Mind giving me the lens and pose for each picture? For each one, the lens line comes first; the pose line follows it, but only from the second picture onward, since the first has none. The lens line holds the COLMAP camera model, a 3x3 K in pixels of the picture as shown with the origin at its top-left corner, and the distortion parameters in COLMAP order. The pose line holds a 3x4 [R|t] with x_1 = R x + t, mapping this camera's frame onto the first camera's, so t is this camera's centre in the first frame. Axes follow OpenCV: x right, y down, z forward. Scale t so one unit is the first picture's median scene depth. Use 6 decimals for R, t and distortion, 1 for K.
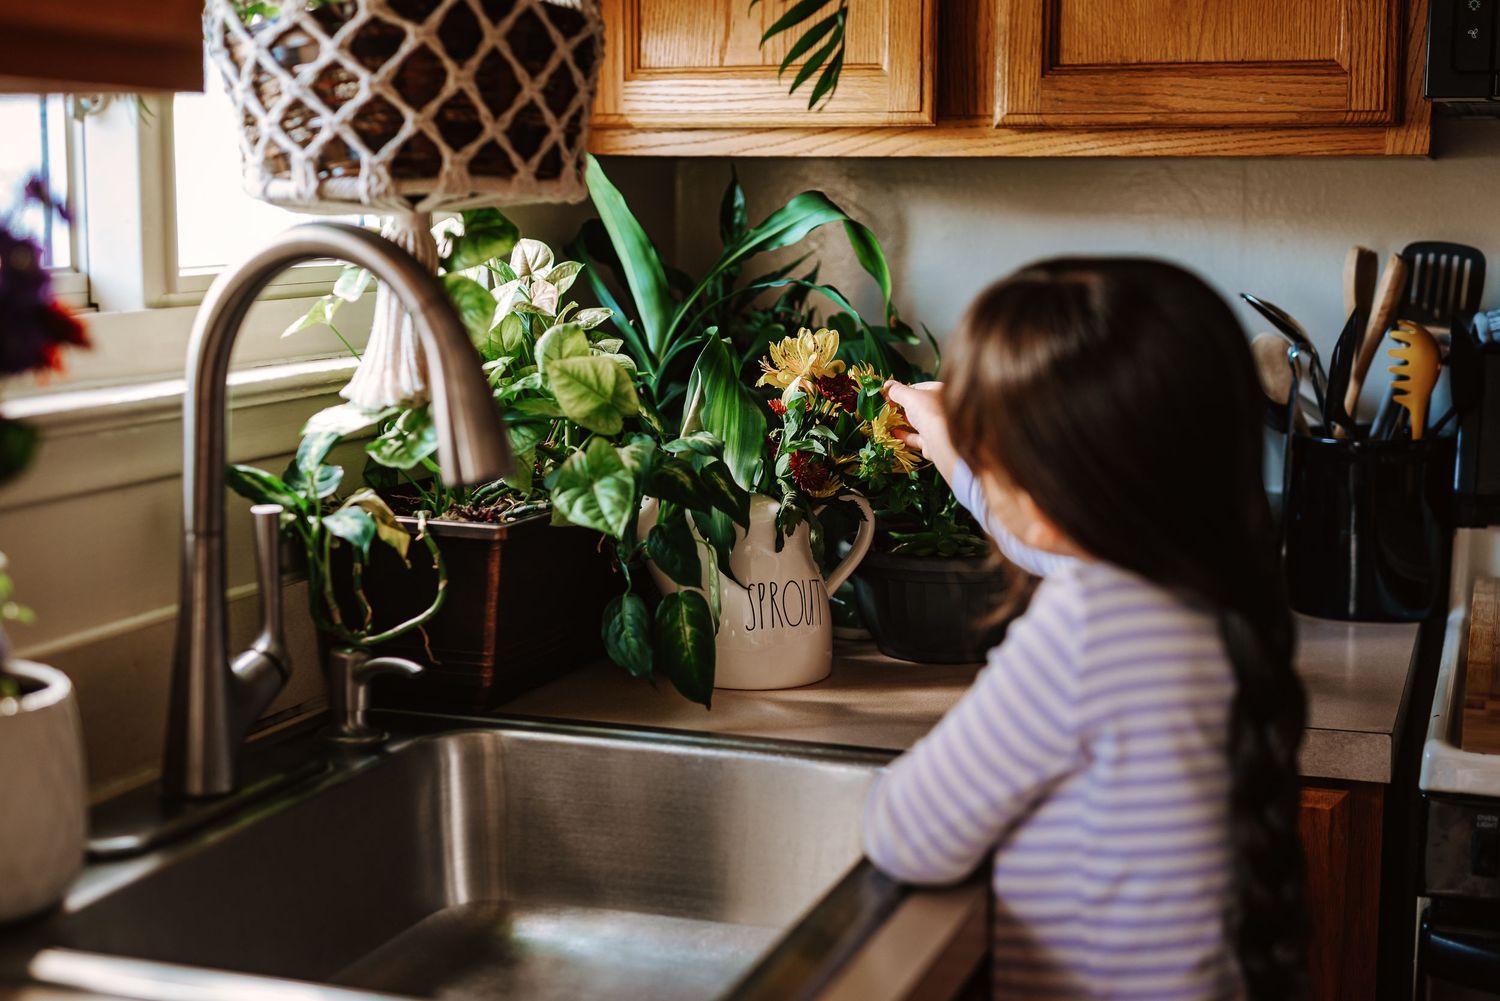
lens RADIAL K [[2134.2, 0, 778.5], [0, 2134.2, 497.6], [0, 0, 1]] dist [0.006611, -0.013917]
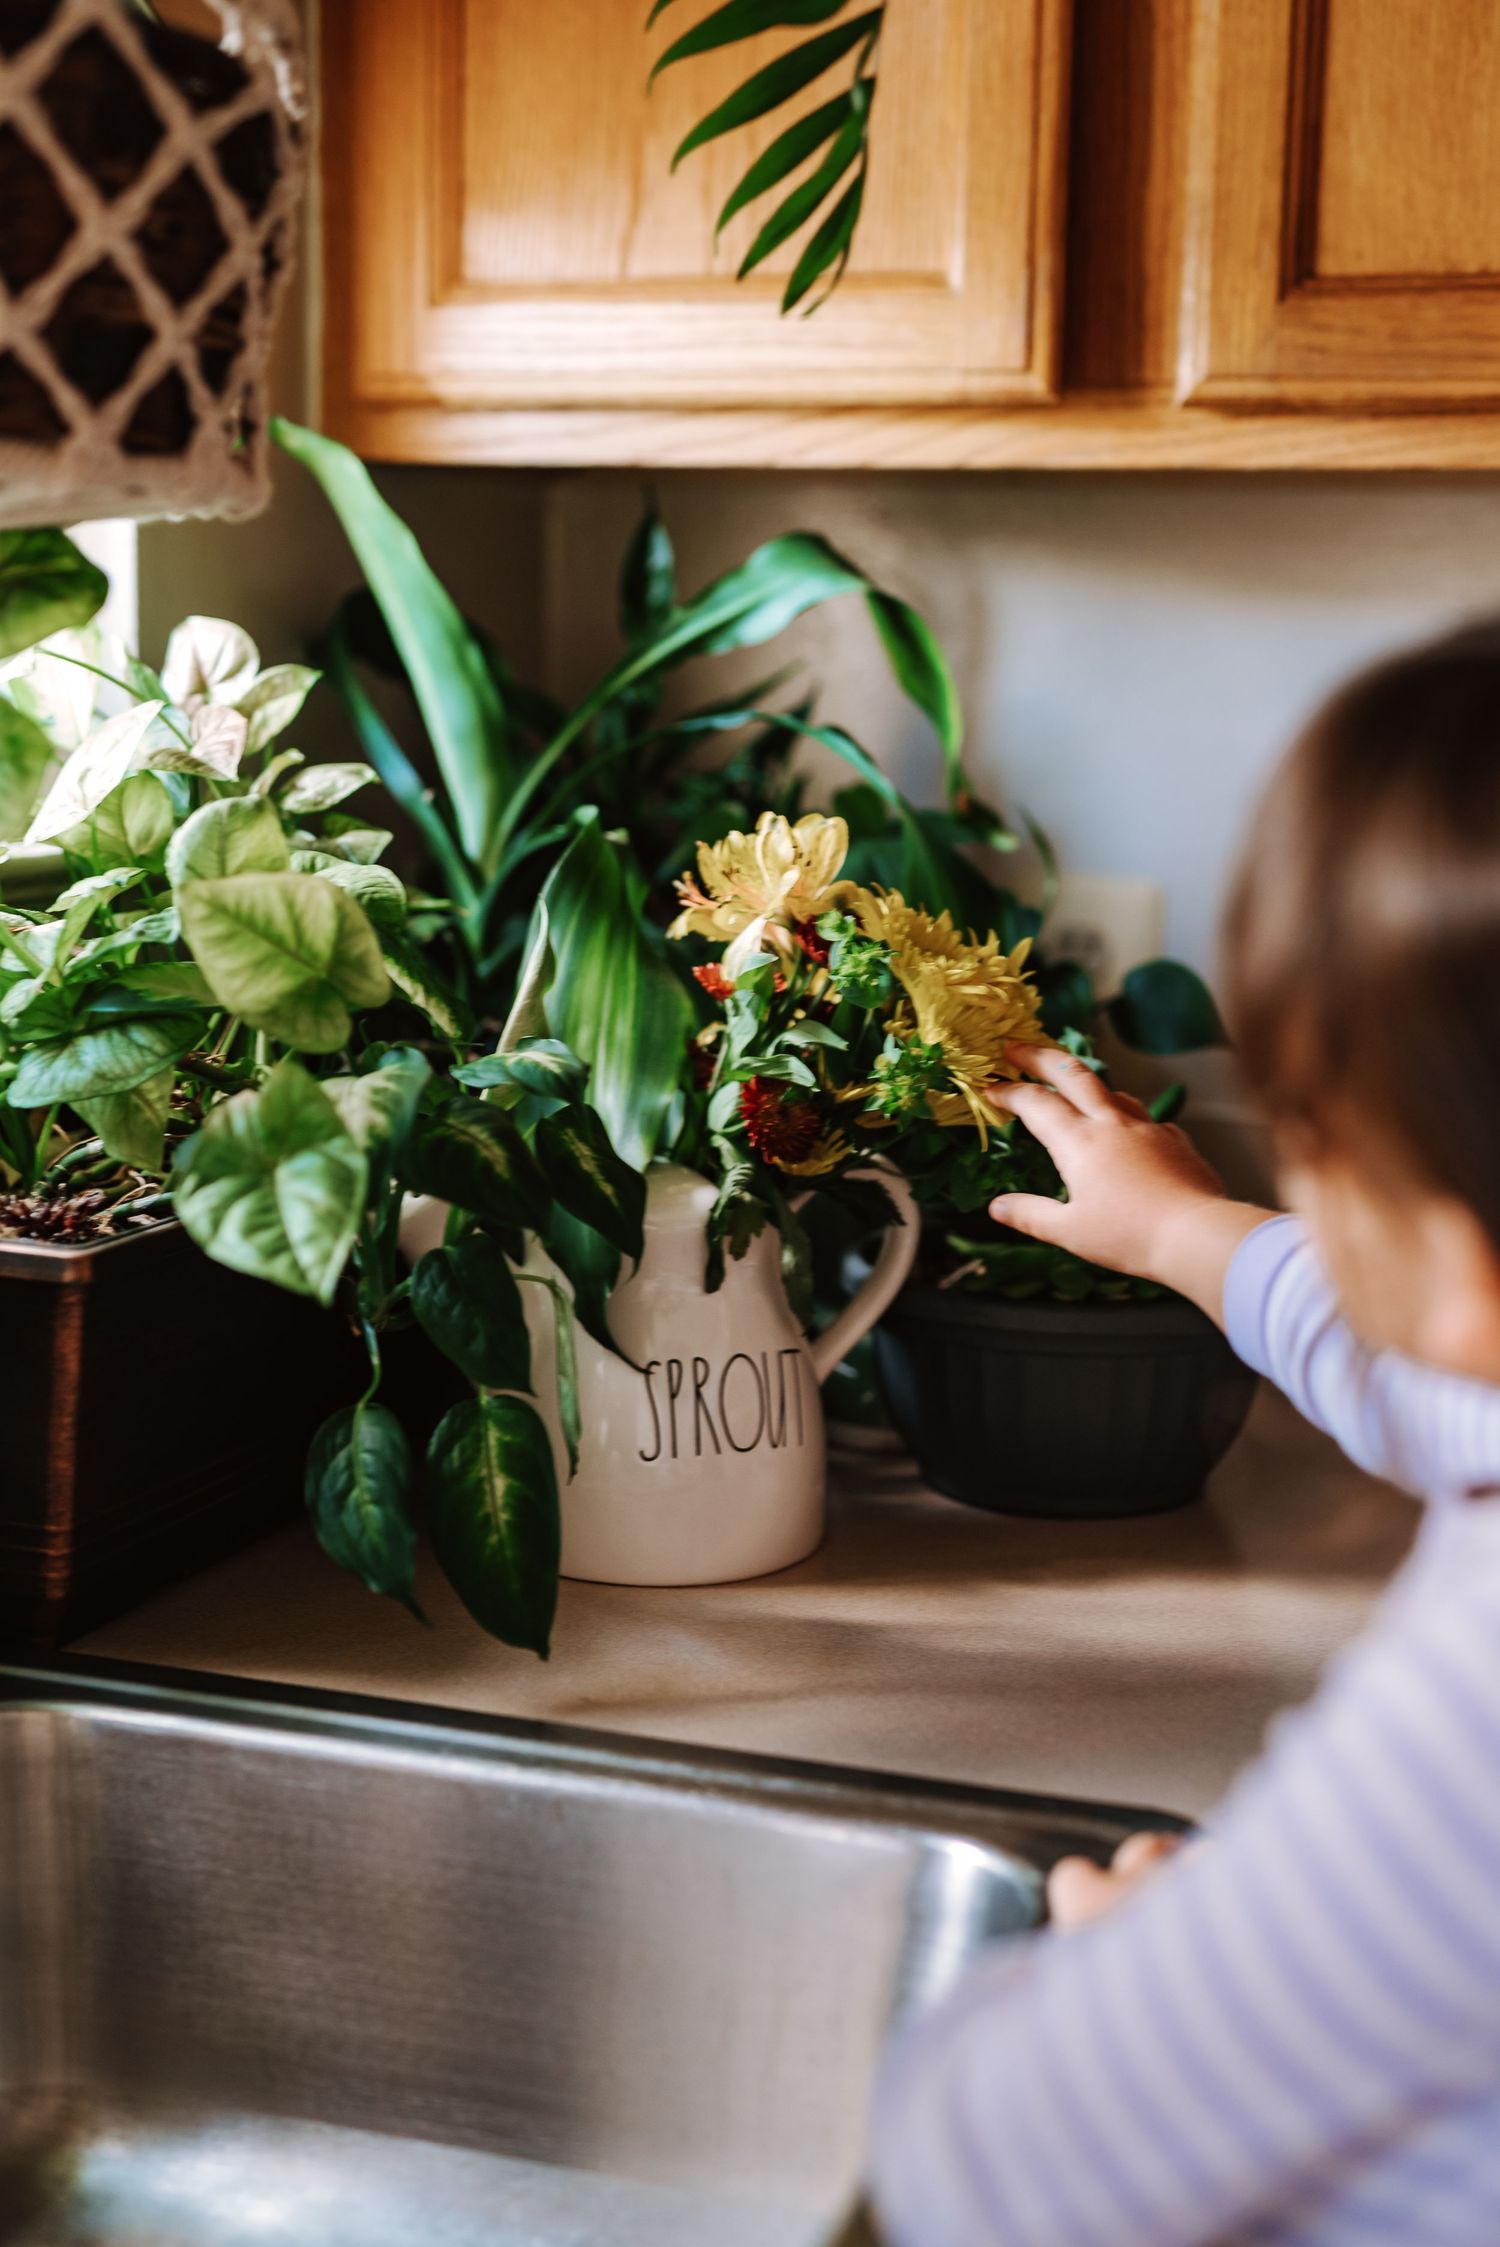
lens RADIAL K [[3156.6, 0, 753.1], [0, 3156.6, 1124.4], [0, 0, 1]] dist [-0.007063, 0.019915]
pose [[0.999860, 0.015078, -0.007256, 0.015384], [-0.014917, 0.999650, 0.021841, -0.030717], [0.007583, -0.021729, 0.999735, 0.355906]]
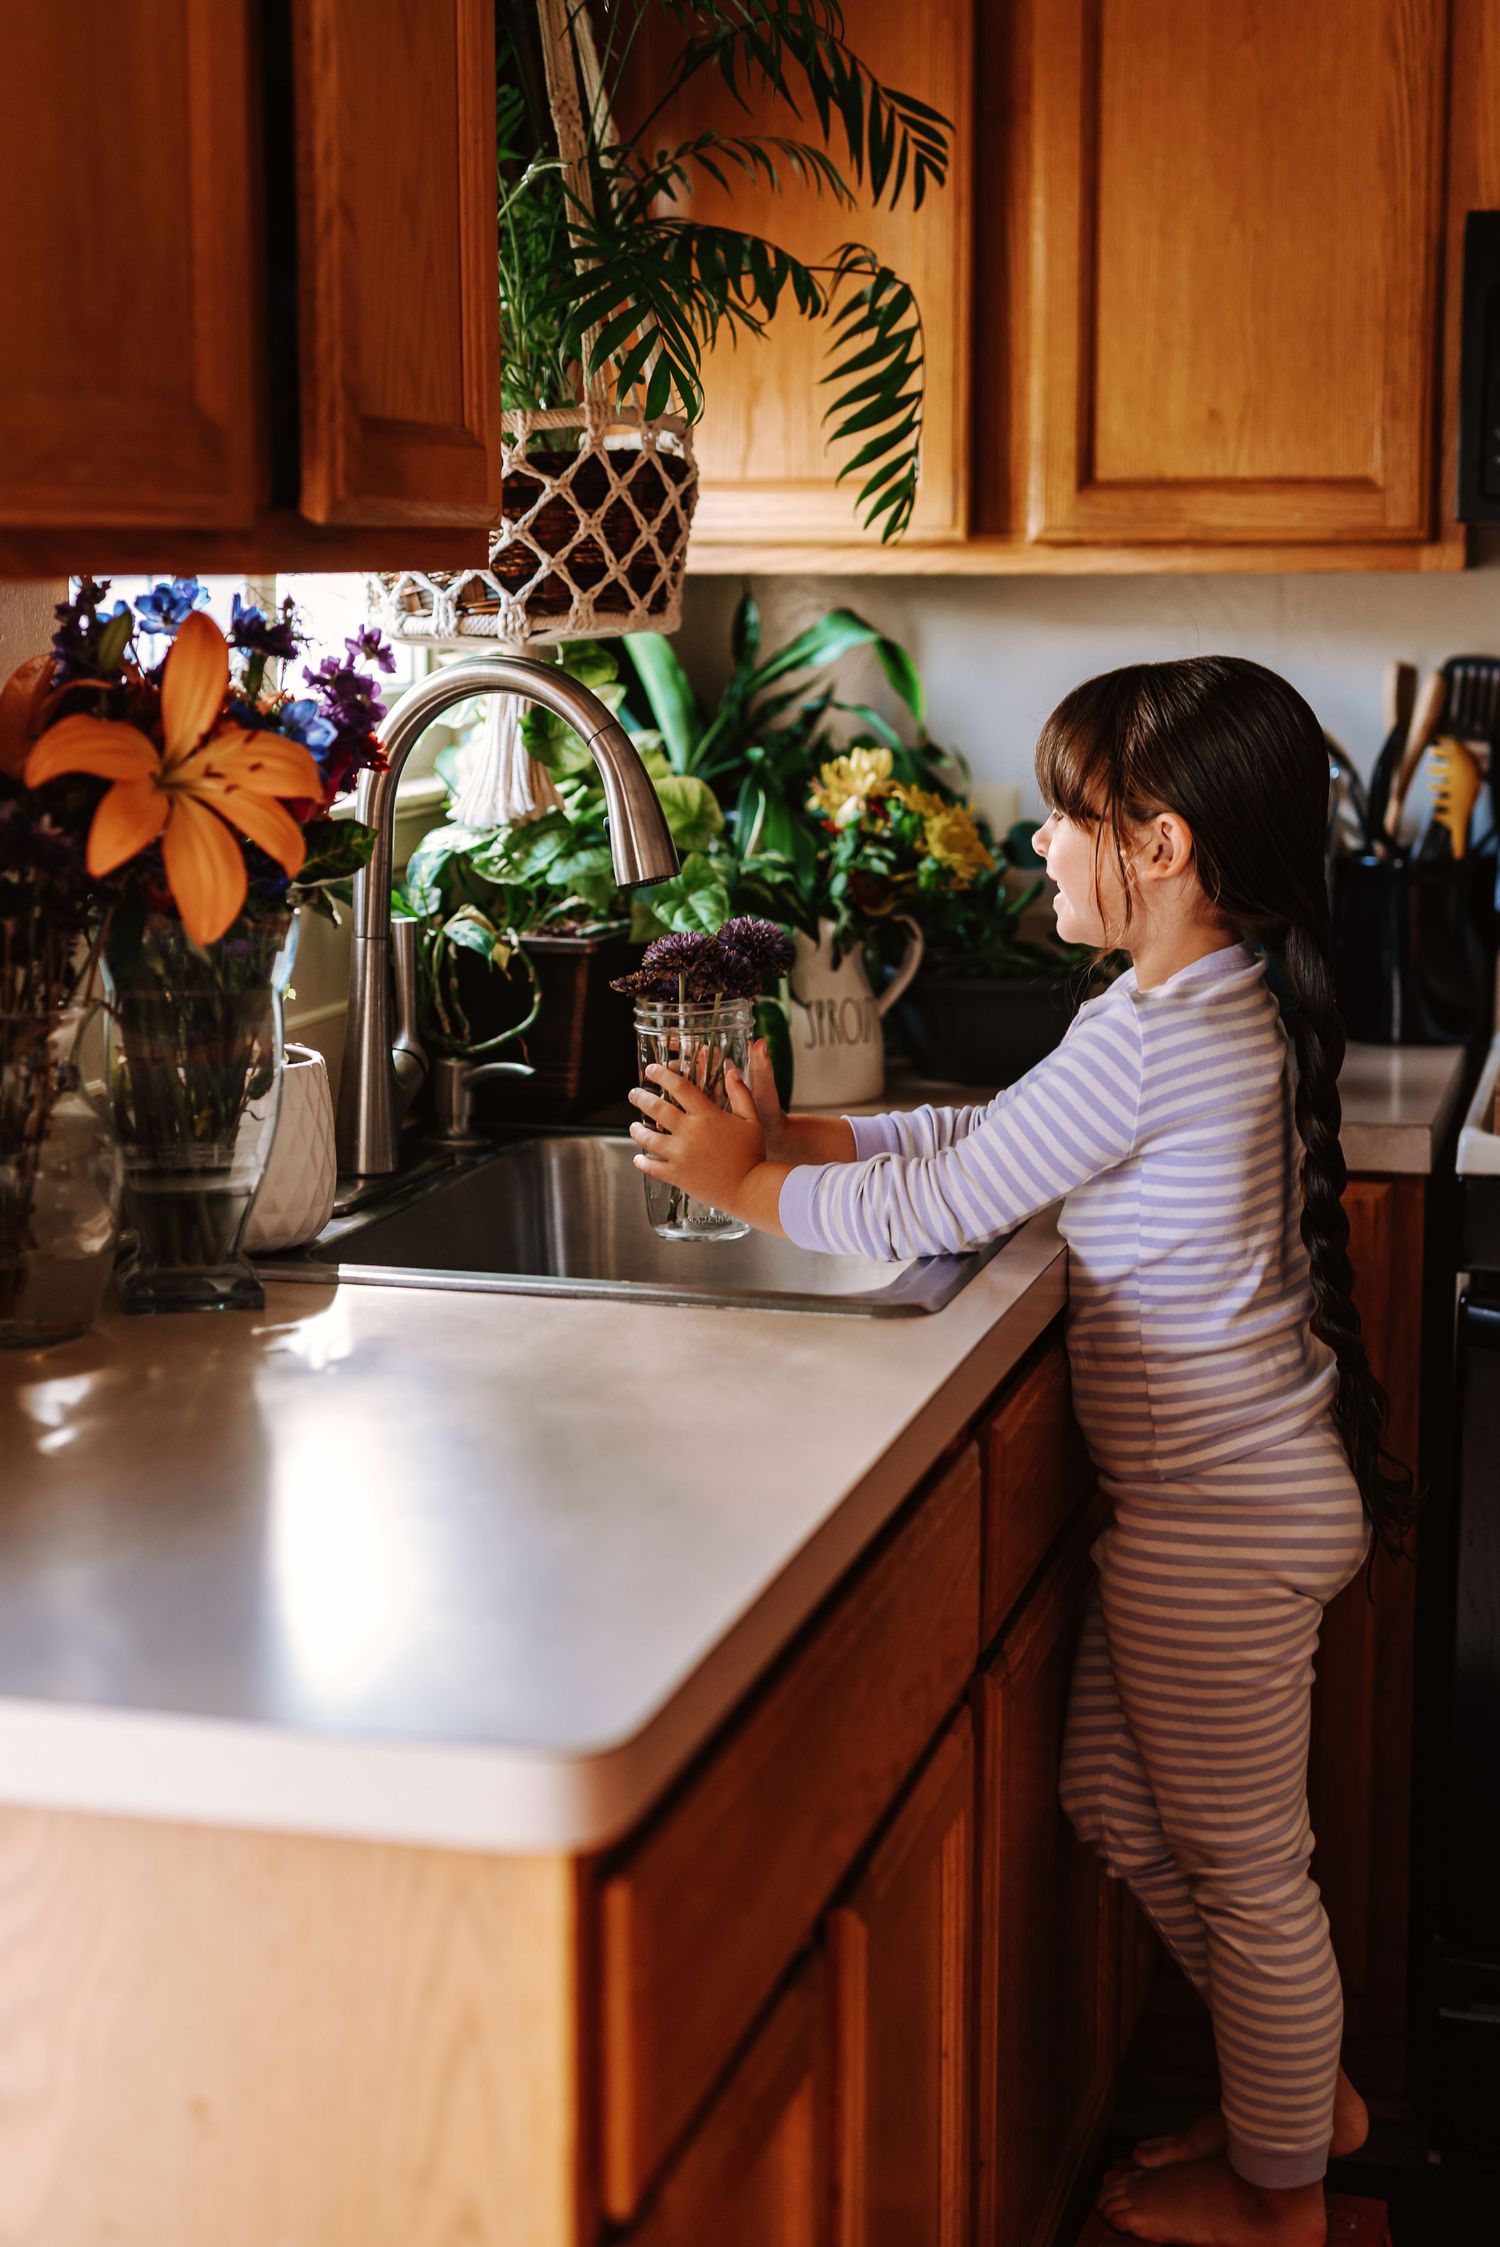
lens RADIAL K [[3245.8, 0, 748.5], [0, 3245.8, 1051.2], [0, 0, 1]] dist [-0.024669, -0.032876]
pose [[0.998108, -0.015660, 0.059460, -0.154051], [0.015051, 0.999830, 0.010676, 0.053650], [-0.059617, -0.009761, 0.998174, -0.618512]]
